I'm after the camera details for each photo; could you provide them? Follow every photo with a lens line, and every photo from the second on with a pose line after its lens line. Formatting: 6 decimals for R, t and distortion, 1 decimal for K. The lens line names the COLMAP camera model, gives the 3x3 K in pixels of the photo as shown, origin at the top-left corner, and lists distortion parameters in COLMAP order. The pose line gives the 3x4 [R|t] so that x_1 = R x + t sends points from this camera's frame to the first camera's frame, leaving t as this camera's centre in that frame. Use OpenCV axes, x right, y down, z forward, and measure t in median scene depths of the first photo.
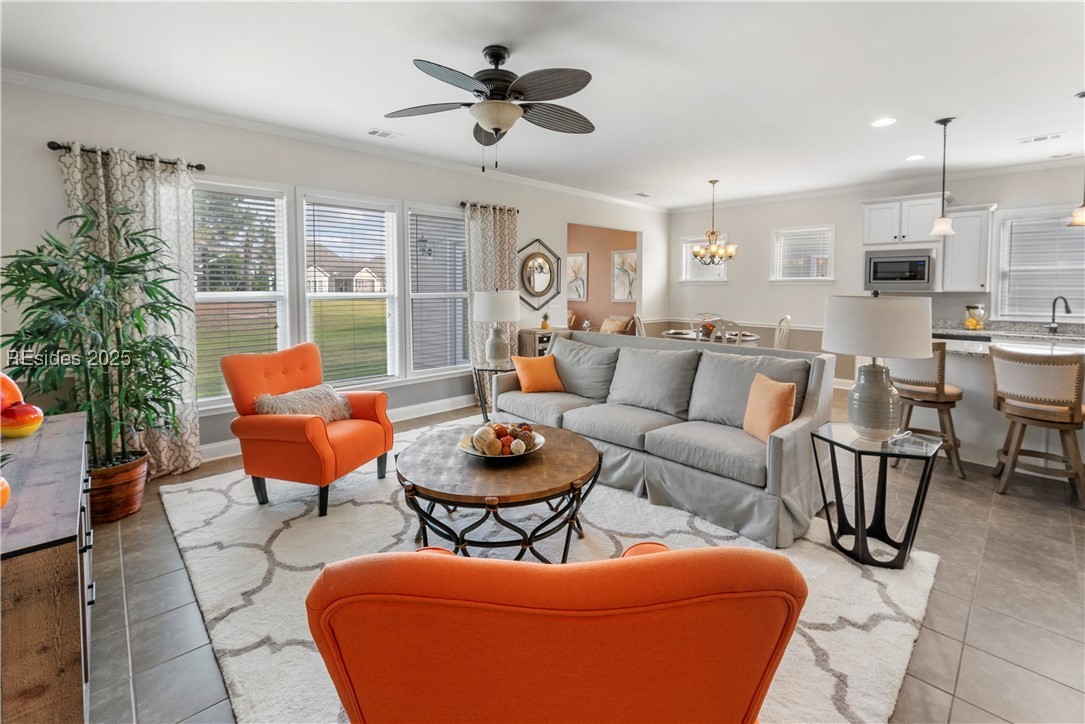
lens RADIAL K [[467.8, 0, 540.6], [0, 467.8, 310.1], [0, 0, 1]] dist [-0.001308, -0.000474]
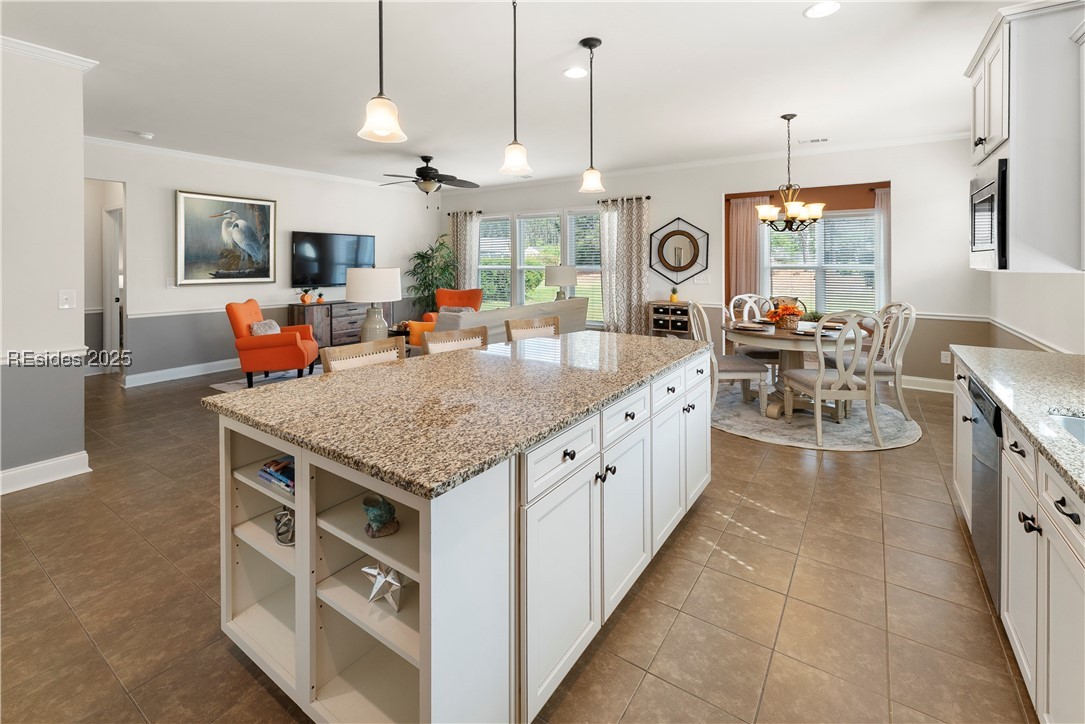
lens RADIAL K [[467.8, 0, 556.8], [0, 467.8, 257.5], [0, 0, 1]] dist [-0.001308, -0.000474]
pose [[0.217726, -0.010319, -0.975955, 1.080135], [-0.049063, 0.998564, -0.021503, -0.026516], [0.974776, 0.052565, 0.216907, 0.555392]]
